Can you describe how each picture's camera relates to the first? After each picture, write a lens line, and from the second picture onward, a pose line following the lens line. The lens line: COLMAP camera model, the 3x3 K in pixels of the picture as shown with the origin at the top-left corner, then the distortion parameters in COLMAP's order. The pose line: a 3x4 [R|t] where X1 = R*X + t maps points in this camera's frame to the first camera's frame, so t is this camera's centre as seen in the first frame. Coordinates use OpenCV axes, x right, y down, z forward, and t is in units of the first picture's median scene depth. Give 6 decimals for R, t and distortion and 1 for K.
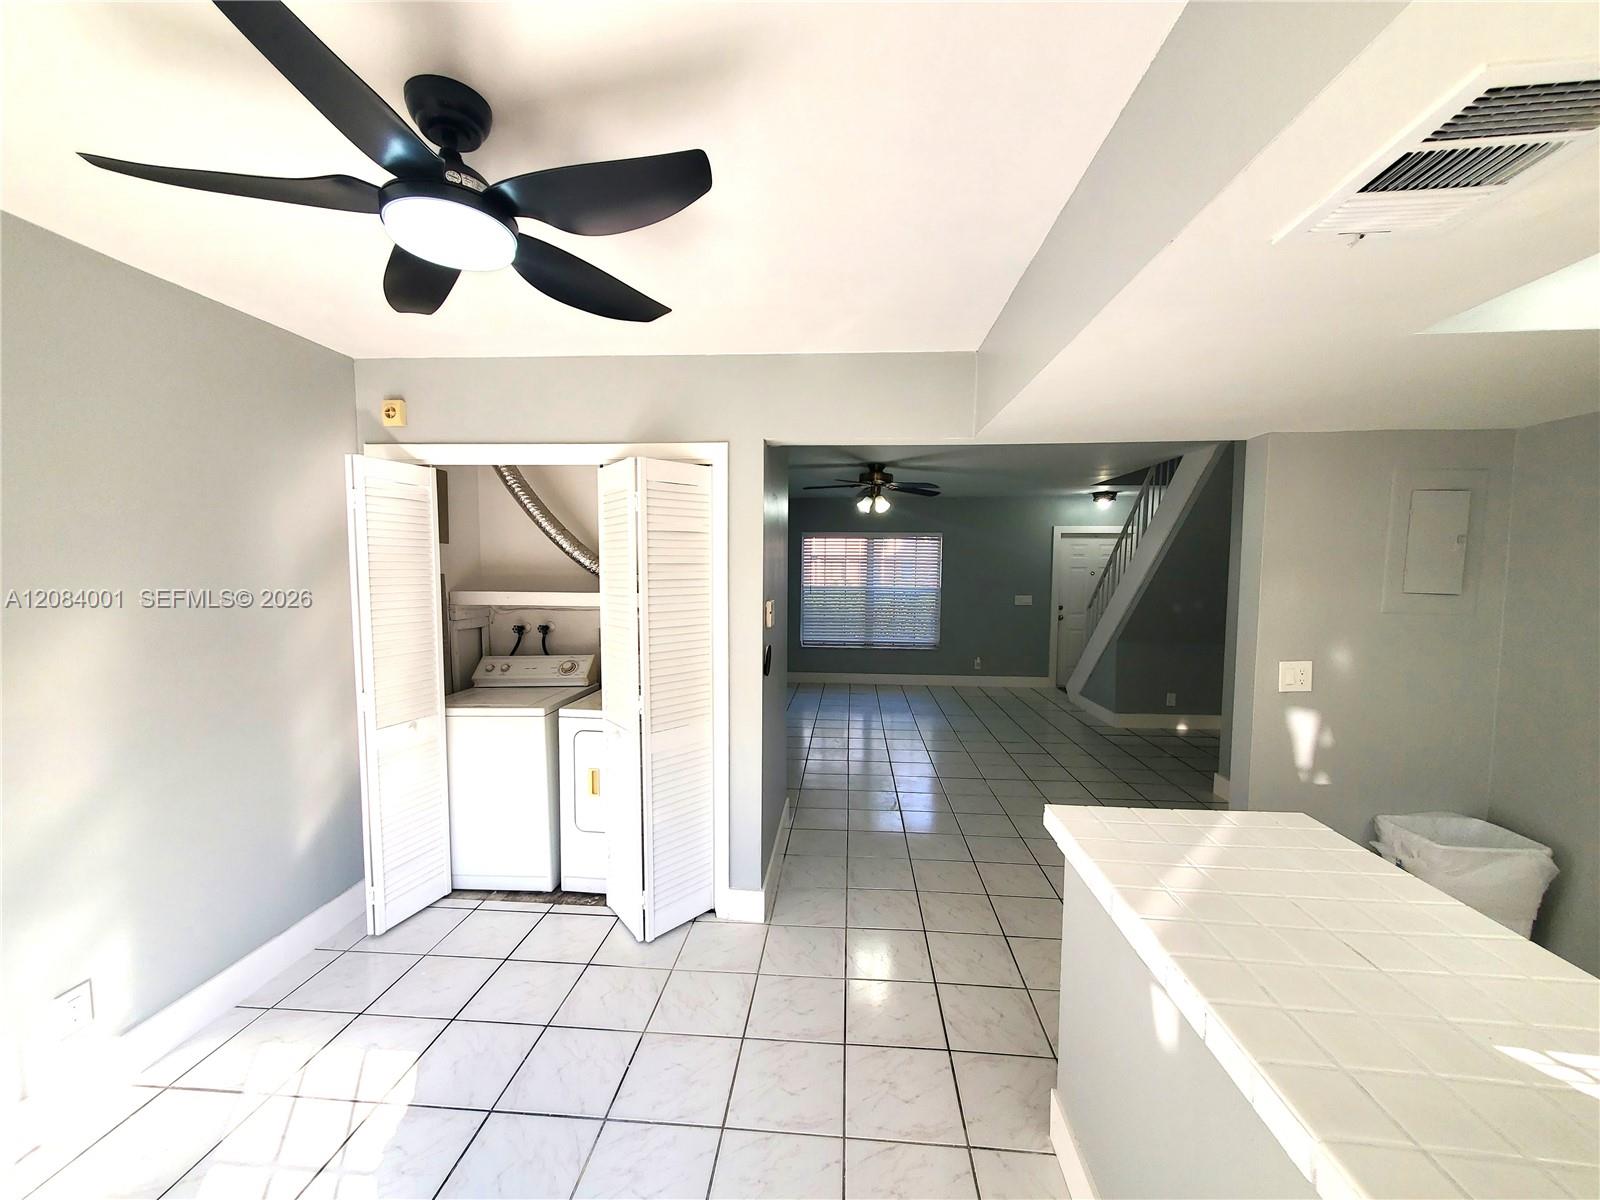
lens RADIAL K [[633.4, 0, 803.7], [0, 633.4, 602.0], [0, 0, 1]] dist [0.004099, 0.000267]
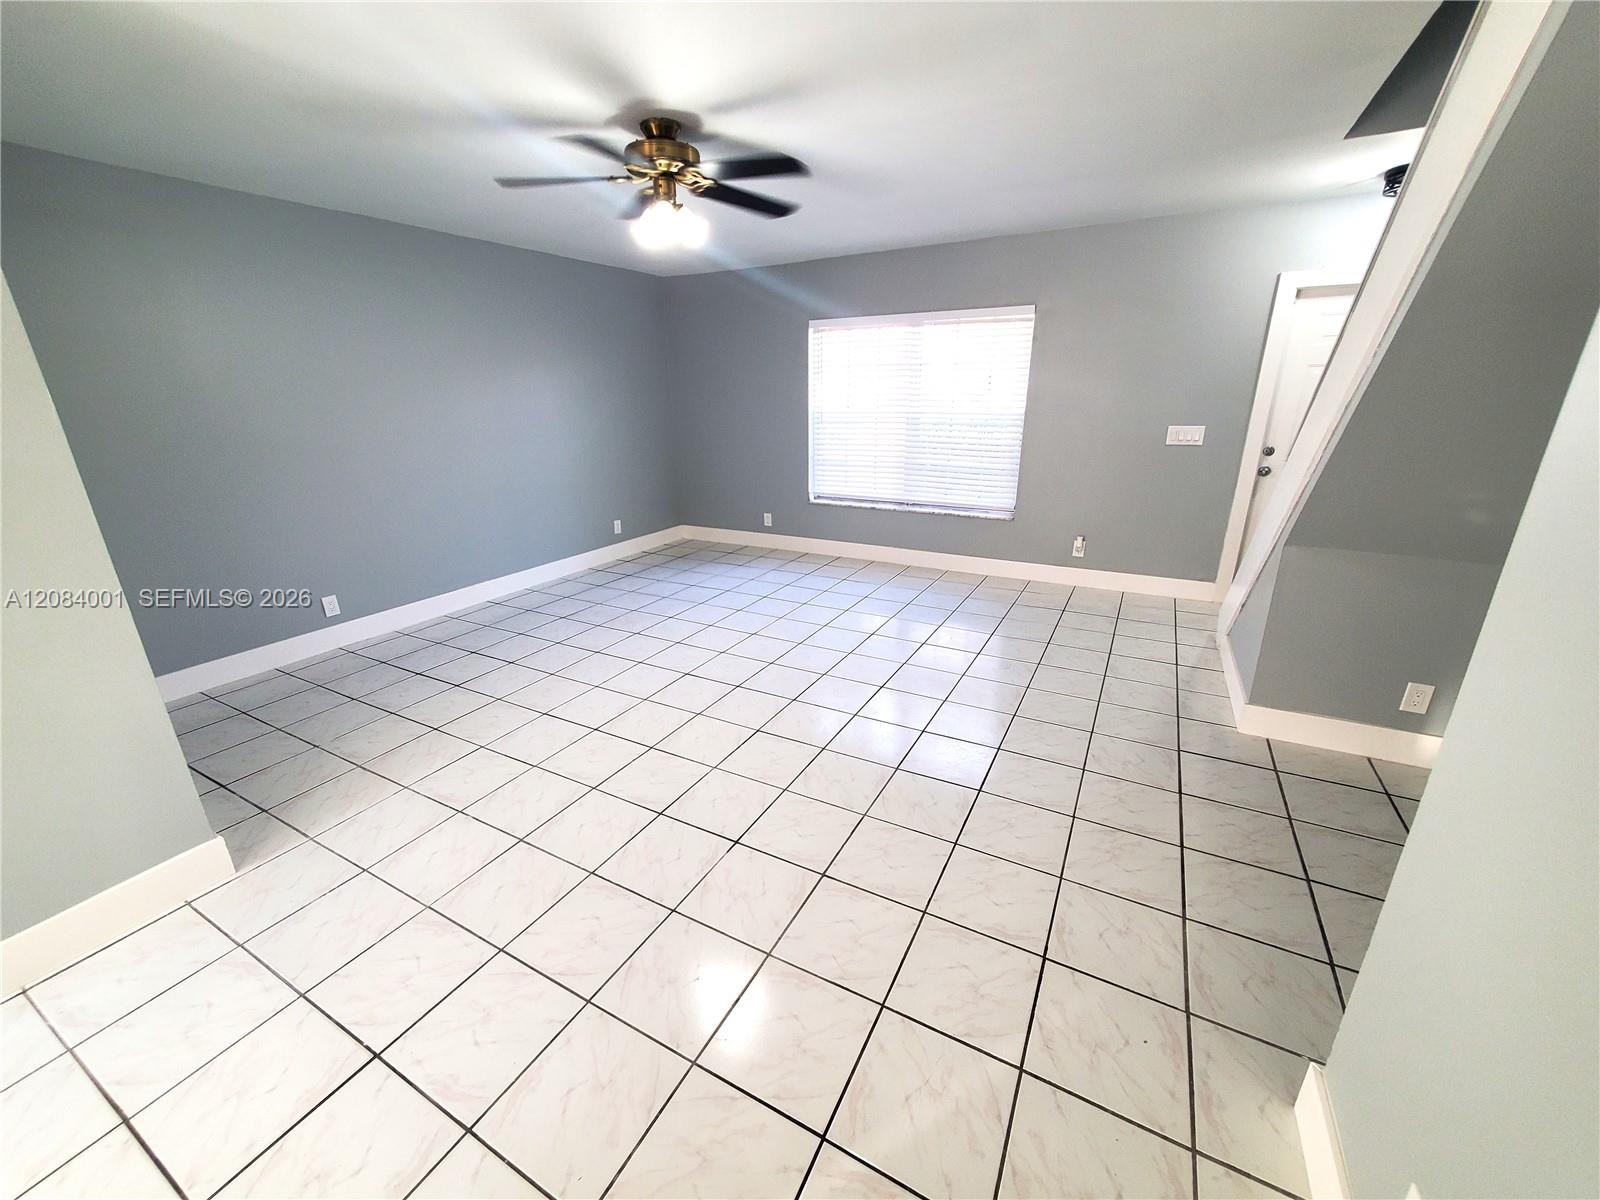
lens RADIAL K [[633.4, 0, 803.9], [0, 633.4, 610.3], [0, 0, 1]] dist [0.004099, 0.000267]
pose [[0.912490, 0.118734, -0.391489, 0.282223], [-0.004255, 0.959659, 0.281134, -0.009765], [0.409076, -0.254867, 0.876185, 0.376214]]
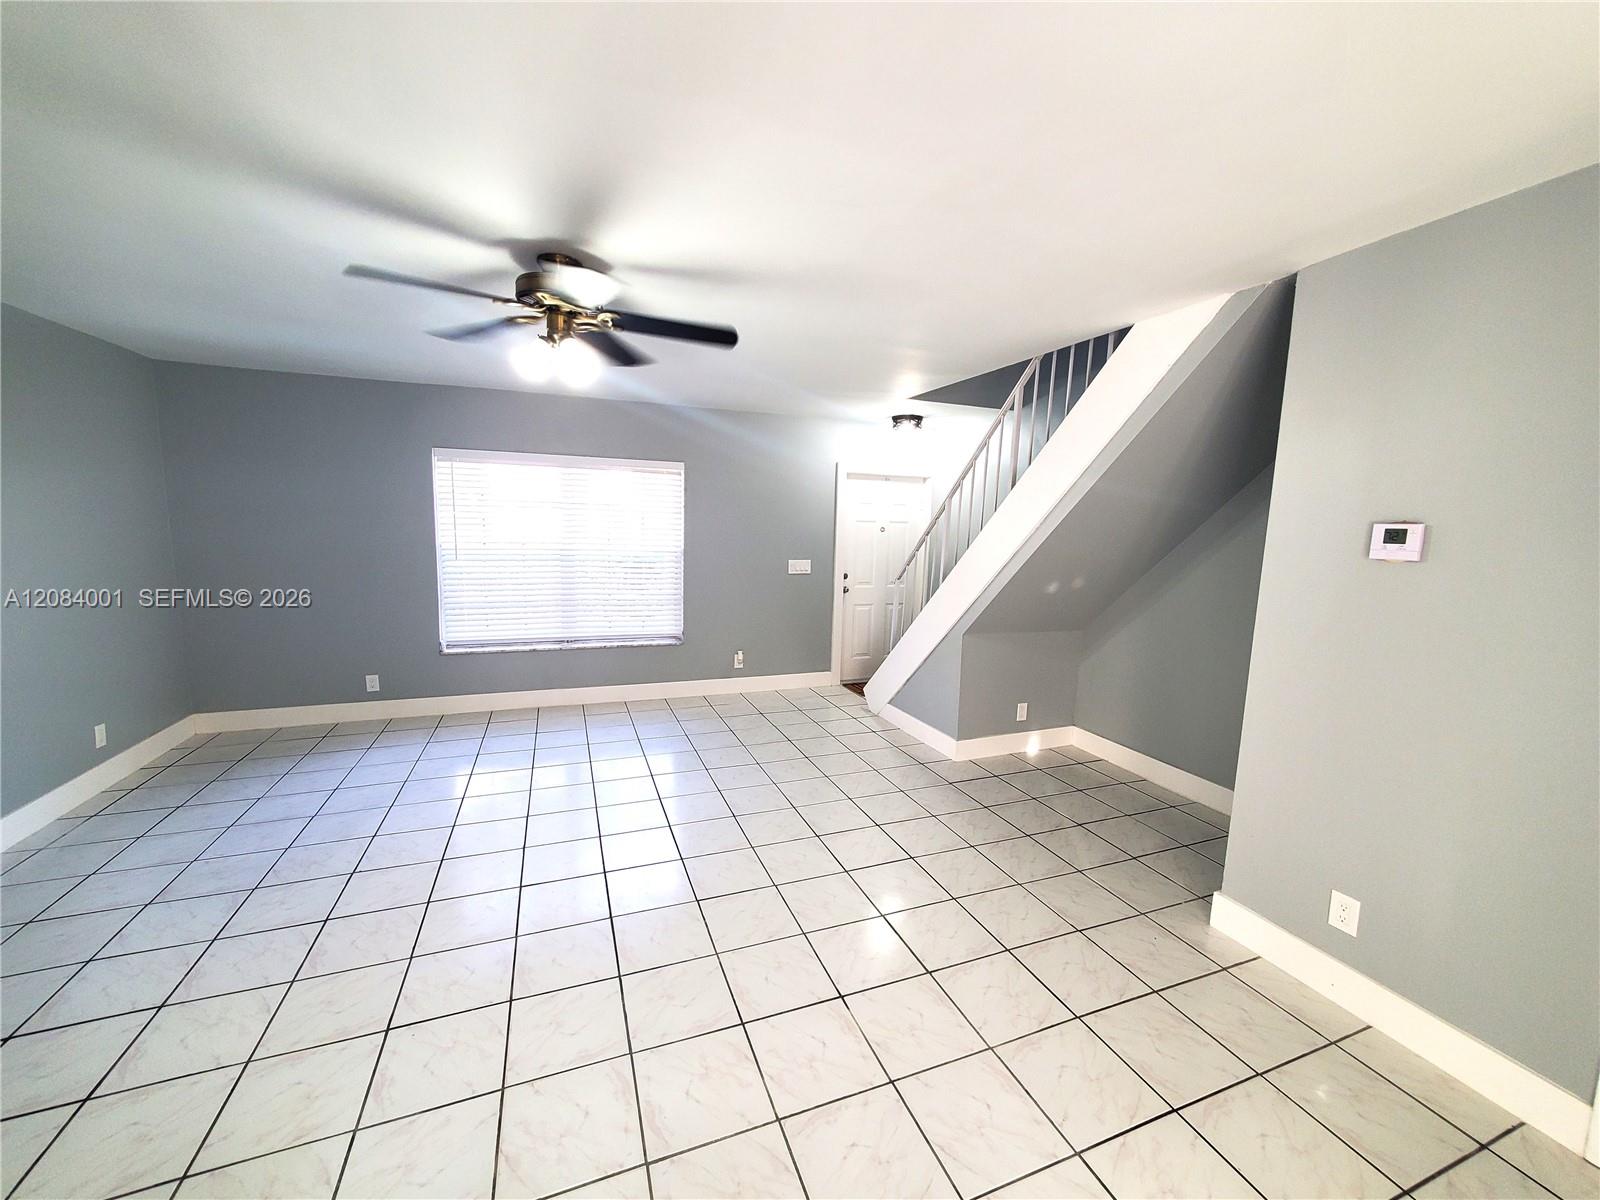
lens RADIAL K [[633.4, 0, 802.4], [0, 633.4, 607.8], [0, 0, 1]] dist [0.004099, 0.000267]
pose [[0.903068, -0.041277, 0.427510, 0.047134], [0.004749, 0.996270, 0.086160, -0.017434], [-0.429472, -0.075779, 0.899895, 0.363147]]
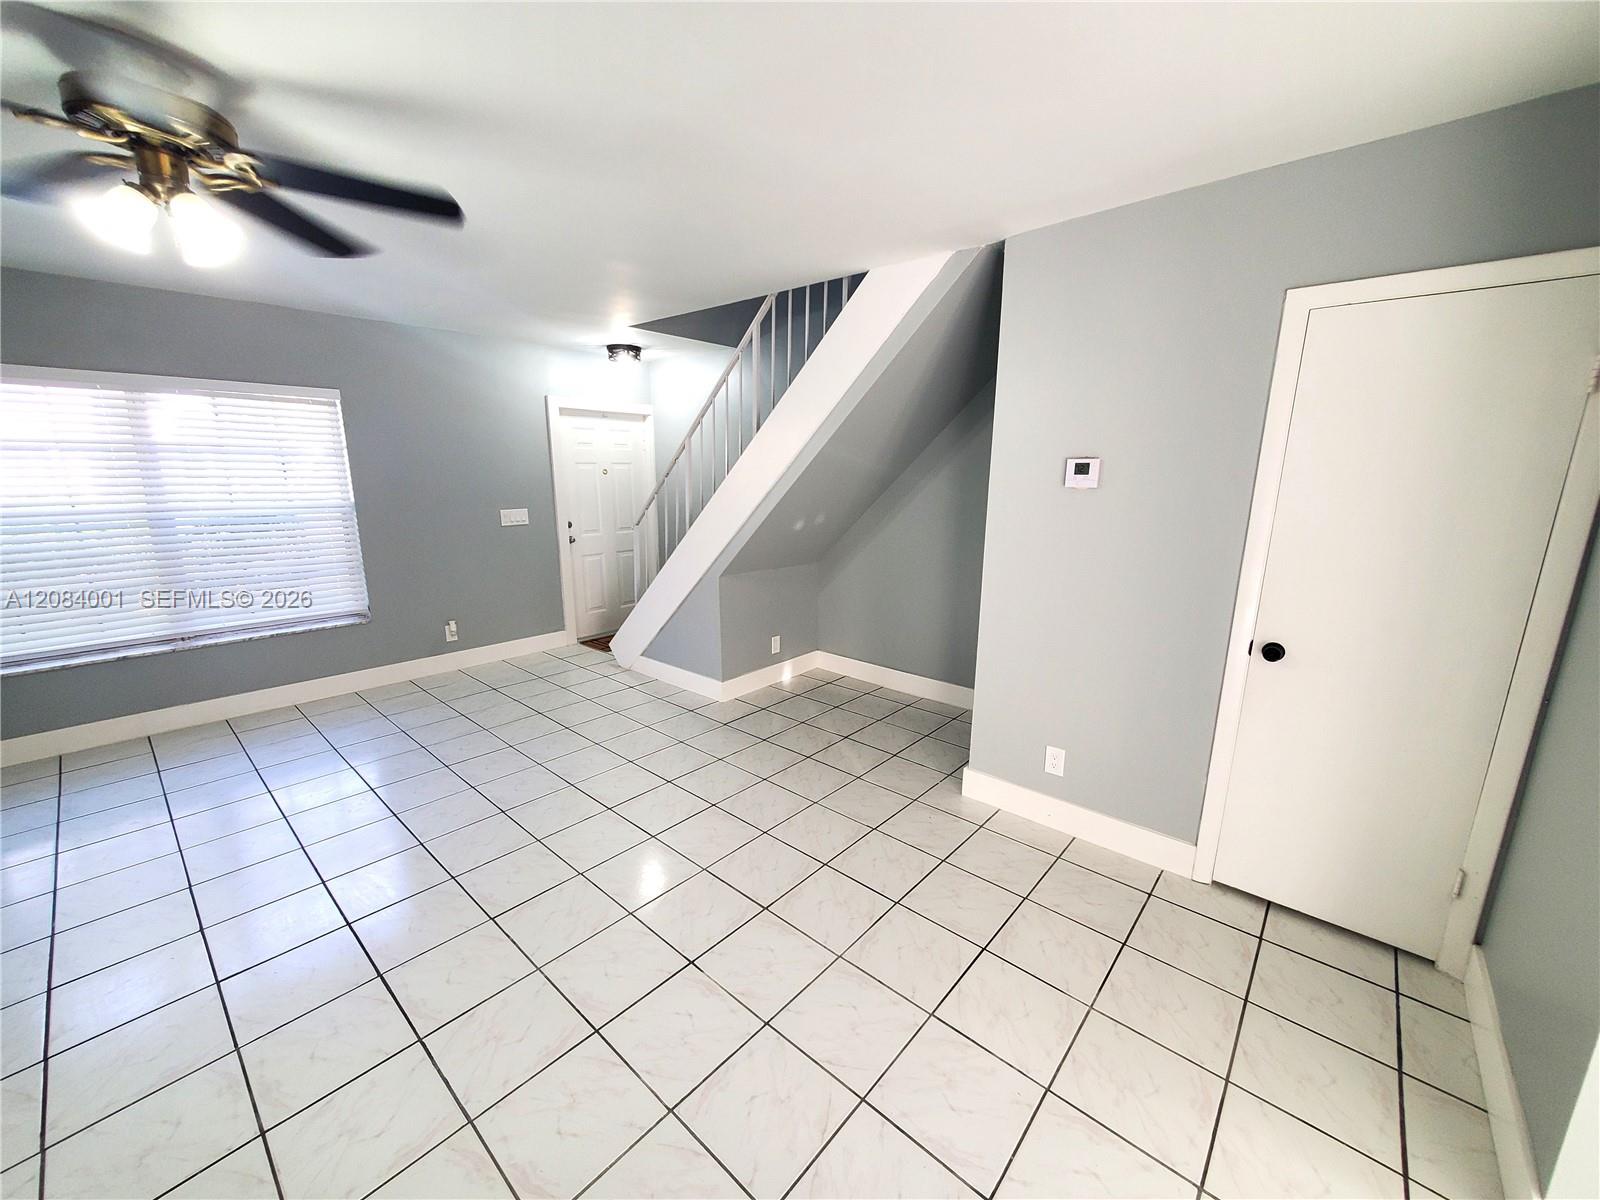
lens RADIAL K [[633.4, 0, 804.3], [0, 633.4, 607.4], [0, 0, 1]] dist [0.004099, 0.000267]
pose [[0.602717, -0.174083, 0.778734, 0.021943], [0.041584, 0.981439, 0.187212, -0.019761], [-0.796871, -0.080453, 0.598769, 0.402324]]
